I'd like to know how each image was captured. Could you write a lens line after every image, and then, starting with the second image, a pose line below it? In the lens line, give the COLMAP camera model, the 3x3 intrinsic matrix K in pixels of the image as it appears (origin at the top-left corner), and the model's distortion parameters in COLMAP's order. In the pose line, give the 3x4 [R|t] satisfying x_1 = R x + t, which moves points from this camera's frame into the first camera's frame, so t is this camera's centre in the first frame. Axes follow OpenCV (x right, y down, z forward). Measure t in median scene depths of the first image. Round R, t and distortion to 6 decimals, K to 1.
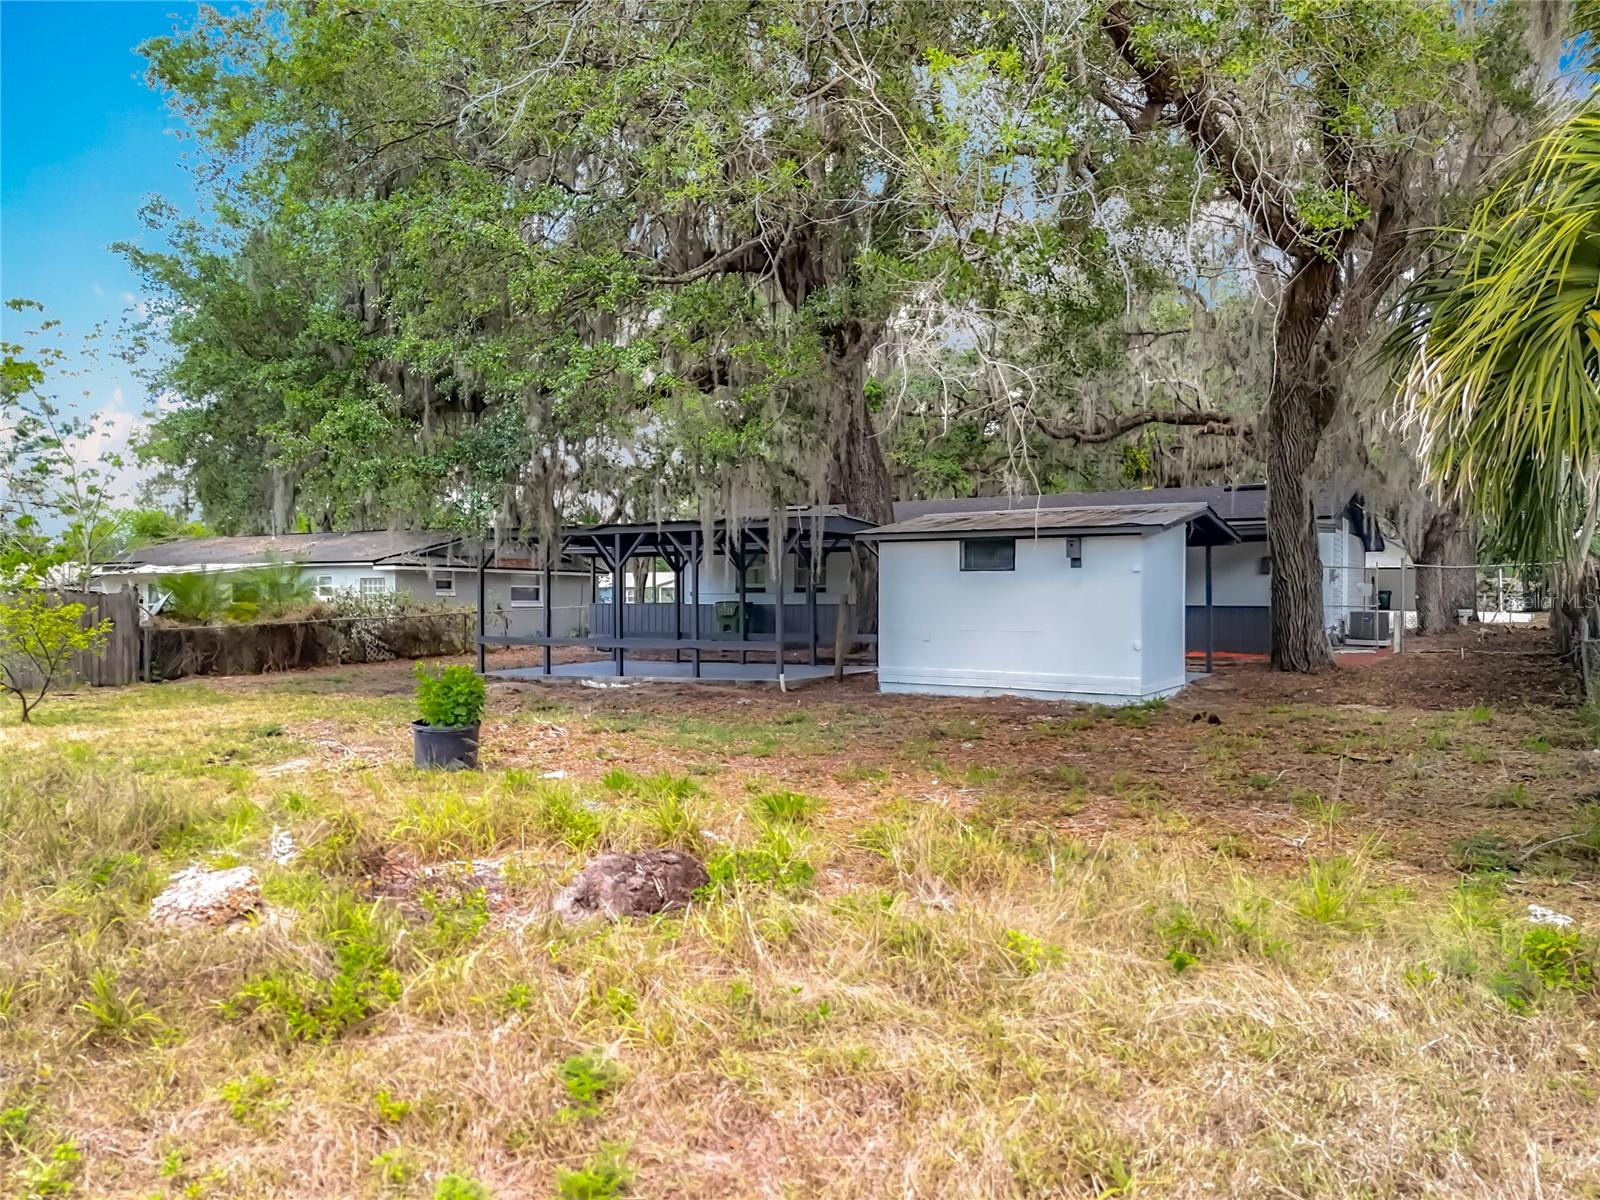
lens RADIAL K [[1126.7, 0, 798.4], [0, 1126.7, 585.6], [0, 0, 1]] dist [0.071364, 0.000819]
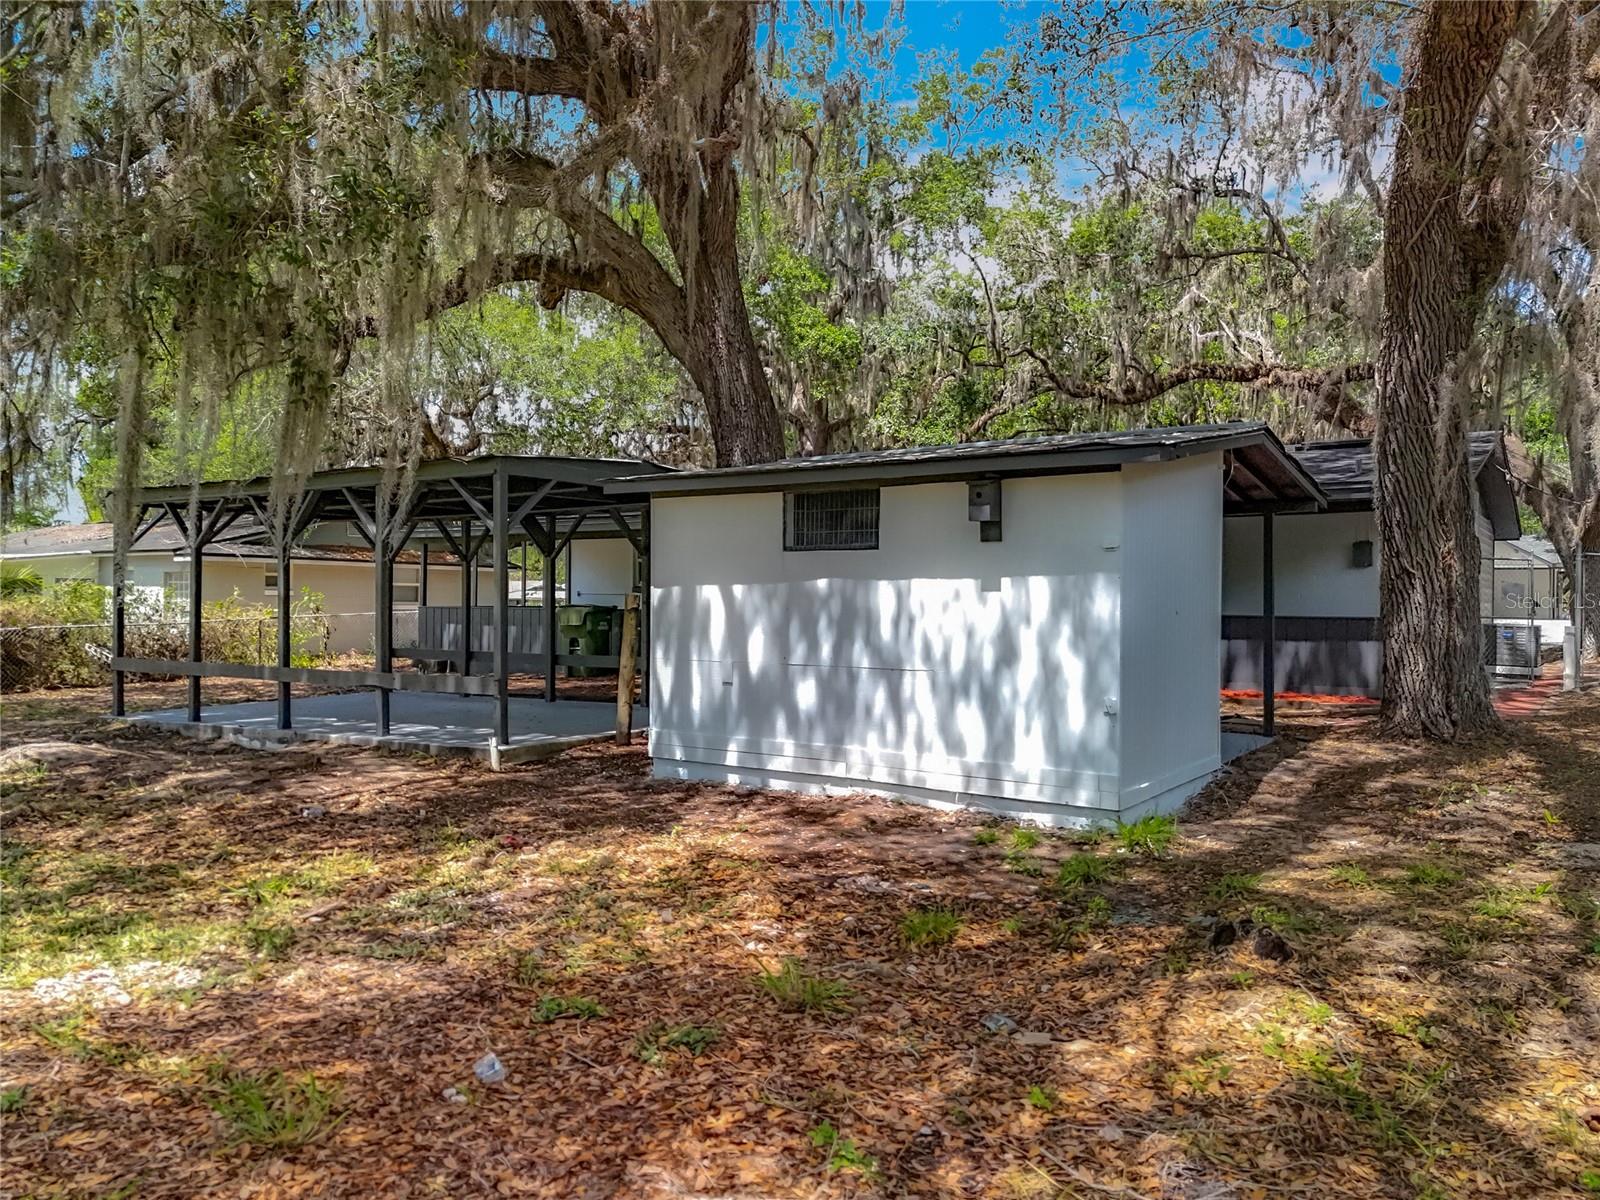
lens RADIAL K [[1130.3, 0, 804.5], [0, 1130.3, 601.8], [0, 0, 1]] dist [0.020858, 0.000601]
pose [[0.998847, 0.009567, -0.047044, 0.155417], [-0.009196, 0.999925, 0.008104, 0.005438], [0.047118, -0.007662, 0.998860, 0.420731]]
